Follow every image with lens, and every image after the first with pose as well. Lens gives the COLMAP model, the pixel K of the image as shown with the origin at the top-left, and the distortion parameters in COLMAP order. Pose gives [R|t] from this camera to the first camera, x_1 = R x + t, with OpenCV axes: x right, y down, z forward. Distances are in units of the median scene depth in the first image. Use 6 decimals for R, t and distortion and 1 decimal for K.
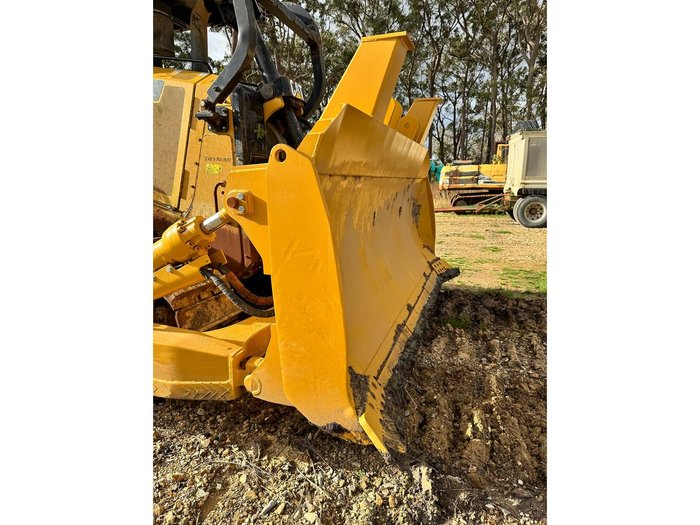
lens RADIAL K [[390.7, 0, 347.3], [0, 390.7, 259.0], [0, 0, 1]] dist [0.004981, 0.000292]
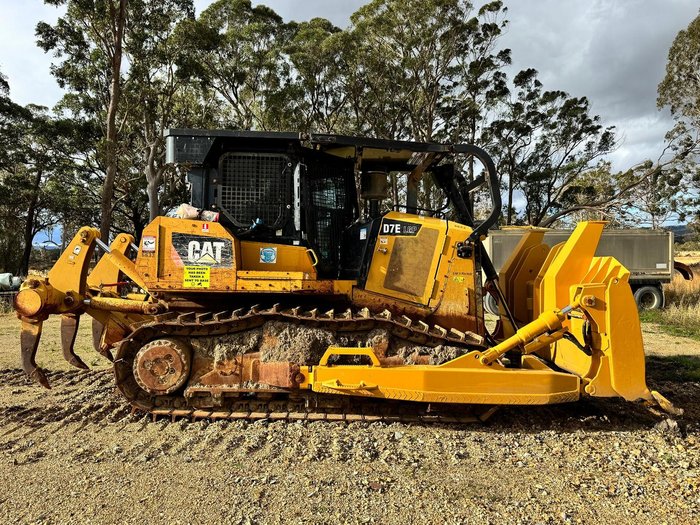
lens RADIAL K [[506.8, 0, 346.8], [0, 506.8, 247.7], [0, 0, 1]] dist [0.090290, -0.103914]
pose [[0.947684, 0.002018, 0.319205, -2.185889], [0.070130, 0.974233, -0.214365, 0.079983], [-0.311412, 0.225536, 0.923123, -1.198666]]
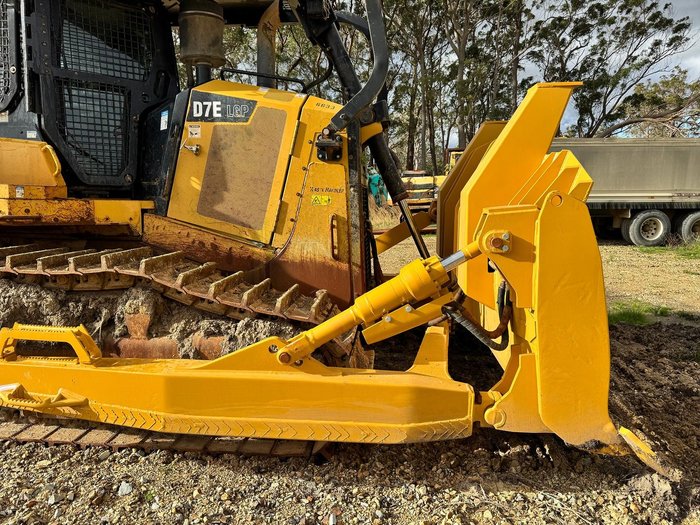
lens RADIAL K [[510.6, 0, 350.0], [0, 510.6, 262.5], [0, 0, 1]] dist [0.090604, -0.113621]
pose [[0.972278, -0.040836, 0.230234, -0.852223], [0.054590, 0.997064, -0.053690, -0.029942], [-0.227365, 0.064770, 0.971653, -0.241729]]
